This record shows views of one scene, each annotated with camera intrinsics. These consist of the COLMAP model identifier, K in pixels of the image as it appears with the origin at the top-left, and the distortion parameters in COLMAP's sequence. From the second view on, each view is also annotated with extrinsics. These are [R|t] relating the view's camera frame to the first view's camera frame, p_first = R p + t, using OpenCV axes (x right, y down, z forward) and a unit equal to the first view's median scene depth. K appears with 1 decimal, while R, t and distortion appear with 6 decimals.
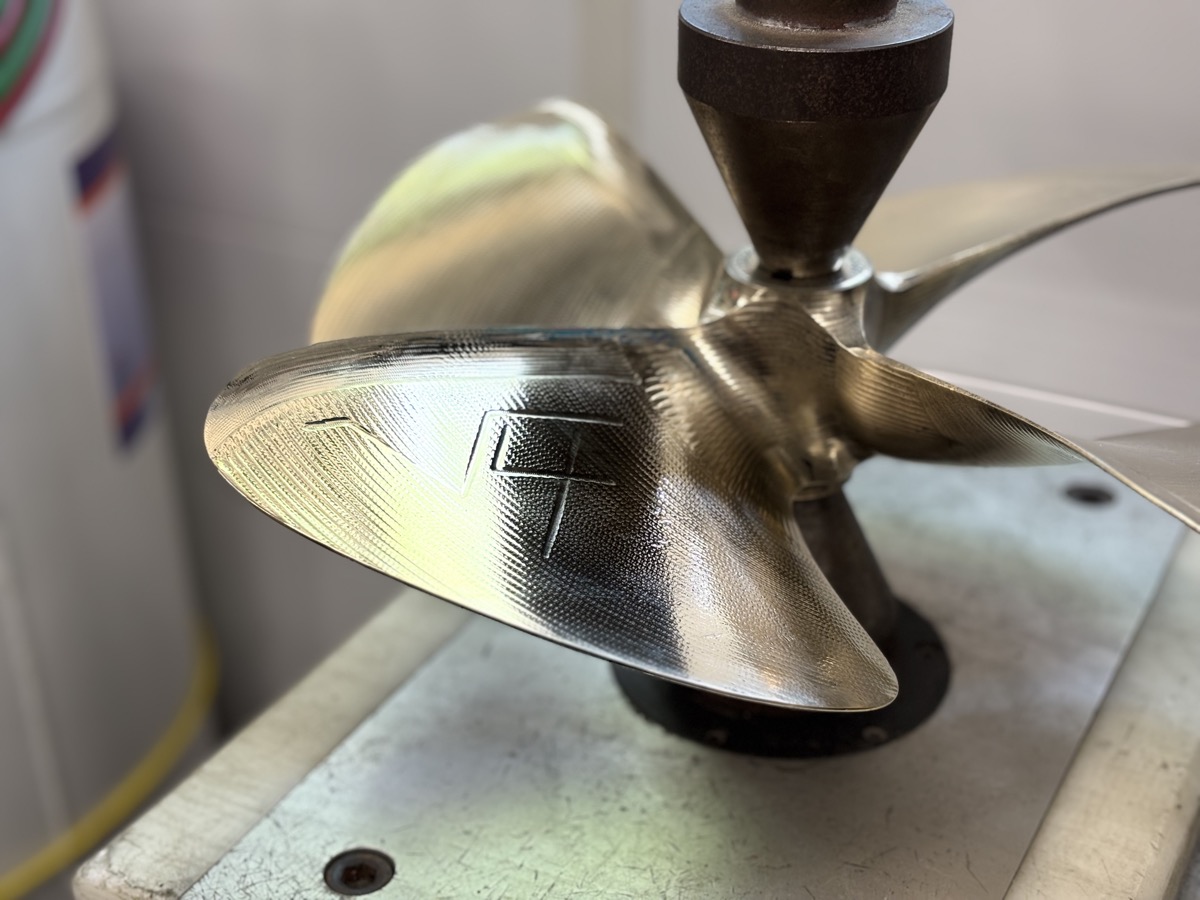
lens RADIAL K [[1857.4, 0, 600.0], [0, 1857.4, 450.0], [0, 0, 1]] dist [0.291342, -1.286630]
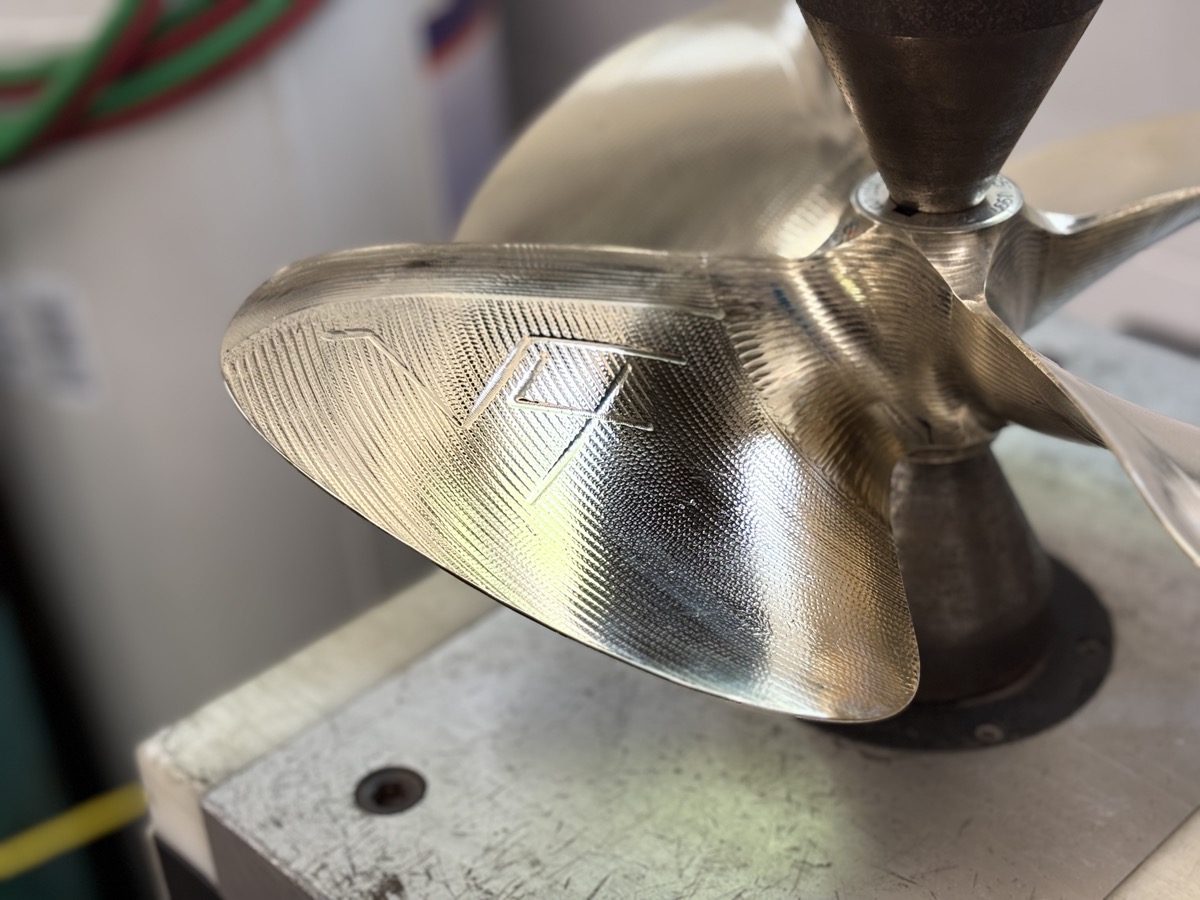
lens RADIAL K [[1857.4, 0, 600.0], [0, 1857.4, 450.0], [0, 0, 1]] dist [0.291342, -1.286630]
pose [[0.950066, 0.116157, -0.289626, 0.234181], [-0.093225, 0.991404, 0.091805, -0.049852], [0.297800, -0.060220, 0.952727, 0.115490]]
